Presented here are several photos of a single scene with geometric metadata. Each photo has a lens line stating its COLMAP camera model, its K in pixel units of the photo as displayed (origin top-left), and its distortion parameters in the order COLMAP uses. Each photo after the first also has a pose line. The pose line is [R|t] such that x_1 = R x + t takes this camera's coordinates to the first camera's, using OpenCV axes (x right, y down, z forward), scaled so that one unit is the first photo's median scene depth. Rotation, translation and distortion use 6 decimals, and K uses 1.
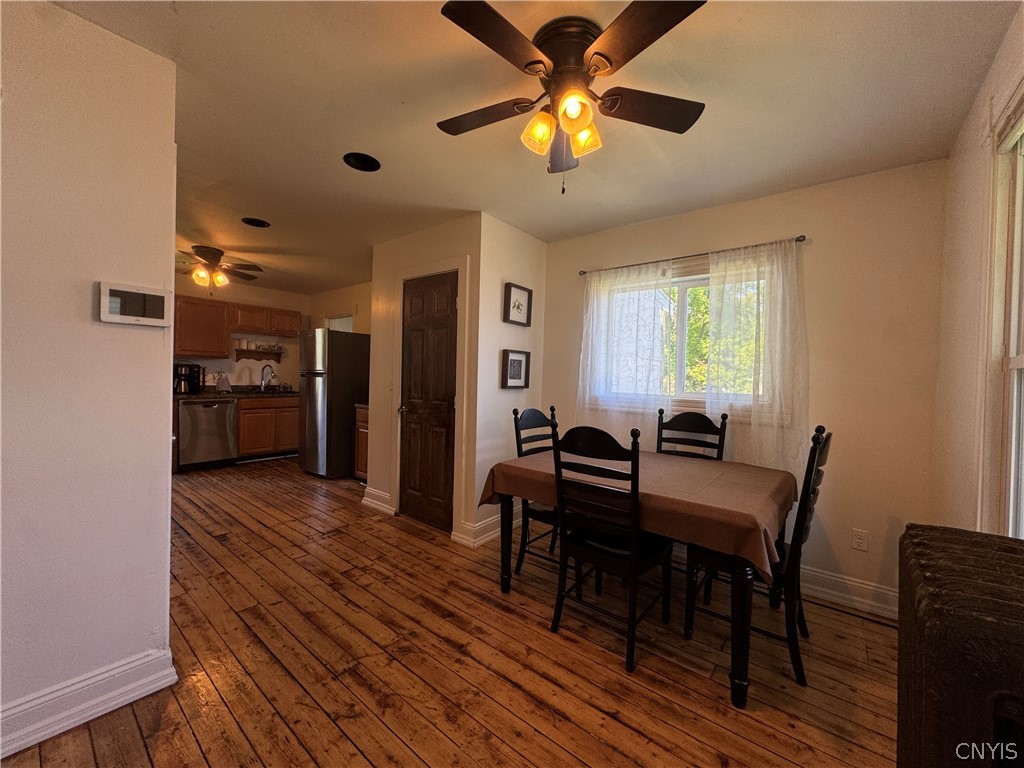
lens RADIAL K [[408.7, 0, 512.0], [0, 408.7, 384.0], [0, 0, 1]] dist [-0.004188, -0.000345]
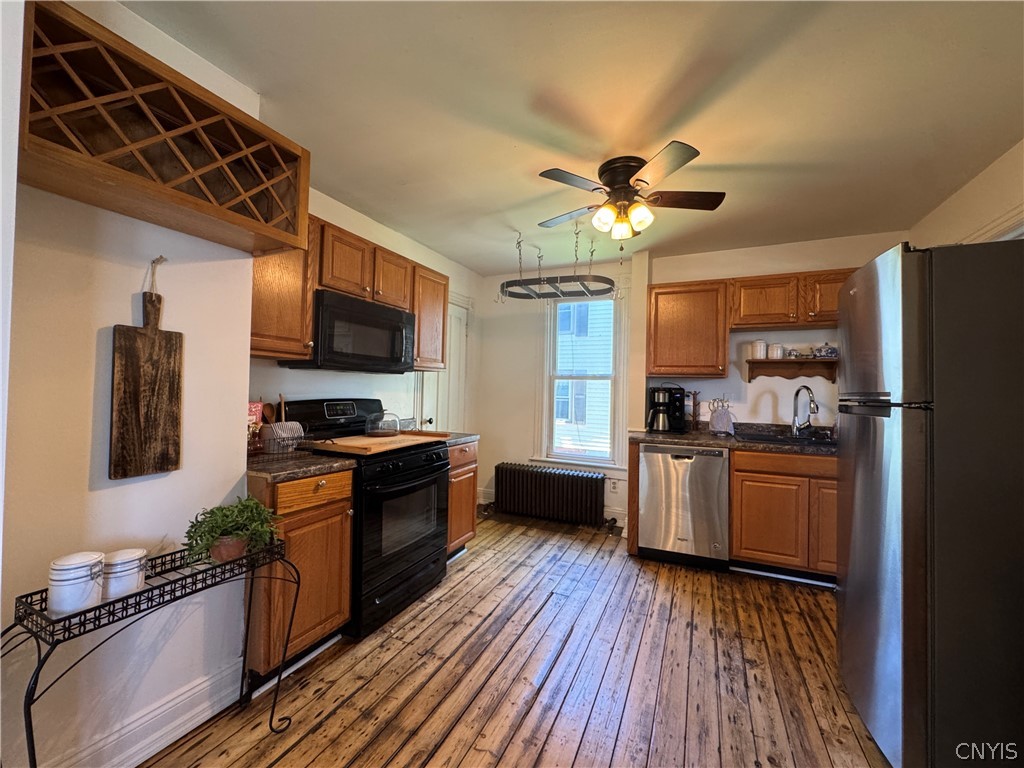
lens RADIAL K [[408.7, 0, 512.0], [0, 408.7, 384.0], [0, 0, 1]] dist [-0.004188, -0.000345]
pose [[0.236771, -0.037069, -0.970858, -0.209125], [-0.031154, 0.998468, -0.045721, -0.016171], [0.971066, 0.041072, 0.235254, 0.577635]]
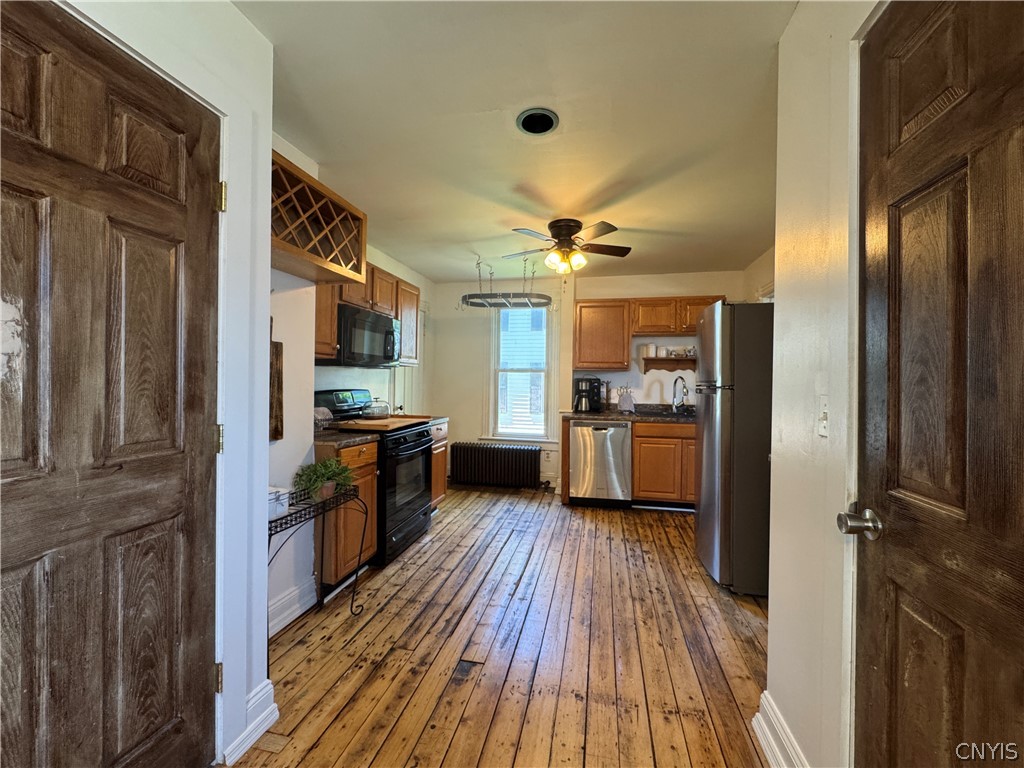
lens RADIAL K [[408.7, 0, 512.0], [0, 408.7, 384.0], [0, 0, 1]] dist [-0.004188, -0.000345]
pose [[0.439933, -0.018501, -0.897840, -0.087030], [-0.015709, 0.999476, -0.028292, -0.009472], [0.897893, 0.026550, 0.439412, 0.455355]]
